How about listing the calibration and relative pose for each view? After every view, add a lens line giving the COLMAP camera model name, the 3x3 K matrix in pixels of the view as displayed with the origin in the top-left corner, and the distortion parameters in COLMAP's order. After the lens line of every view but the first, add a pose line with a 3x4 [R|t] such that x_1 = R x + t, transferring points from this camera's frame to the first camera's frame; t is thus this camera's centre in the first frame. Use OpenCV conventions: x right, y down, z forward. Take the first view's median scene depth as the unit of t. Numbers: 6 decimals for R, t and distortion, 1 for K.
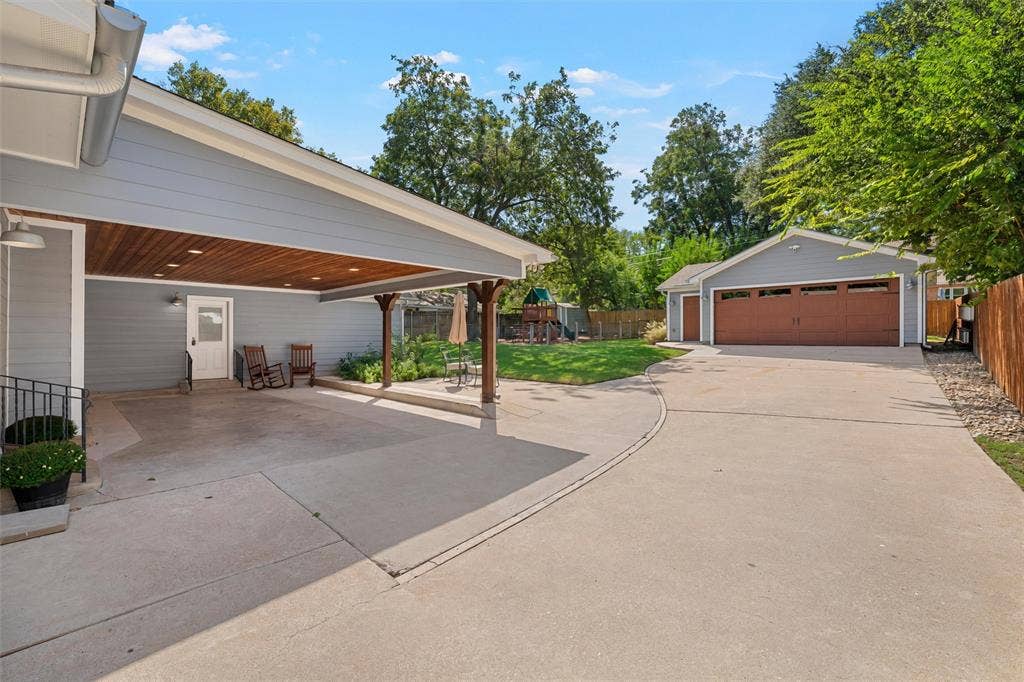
lens RADIAL K [[434.5, 0, 514.6], [0, 434.5, 335.9], [0, 0, 1]] dist [0.000092, -0.001143]
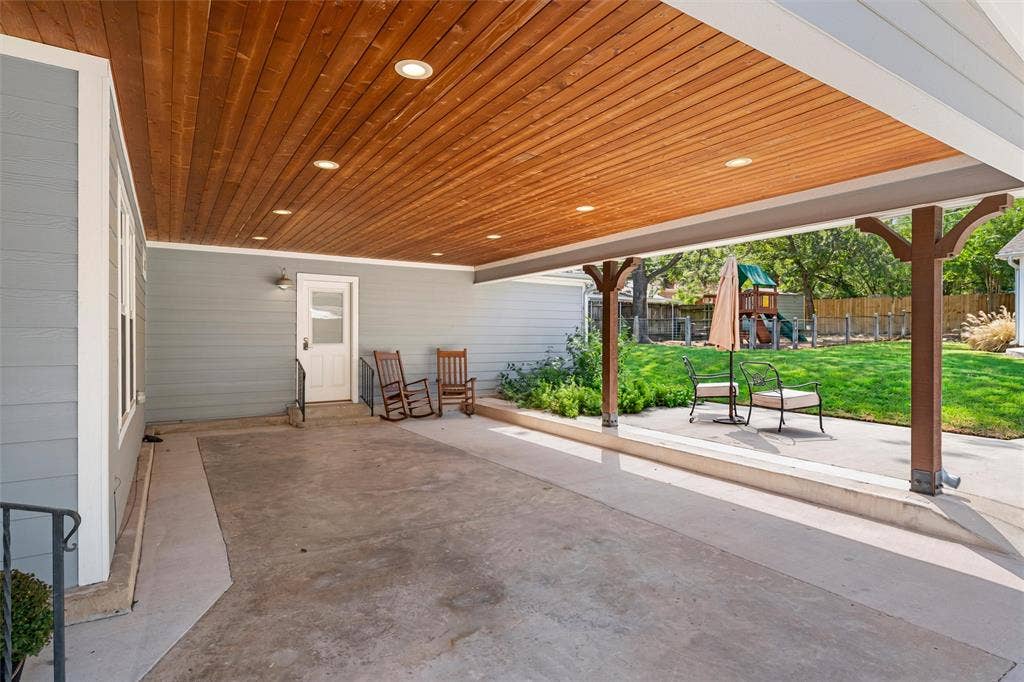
lens RADIAL K [[528.3, 0, 512.0], [0, 528.3, 341.0], [0, 0, 1]] dist [0.001903, 0.000737]
pose [[0.972062, 0.004756, -0.234678, -0.237091], [-0.002648, 0.999953, 0.009294, 0.000024], [0.234711, -0.008413, 0.972029, 0.283048]]
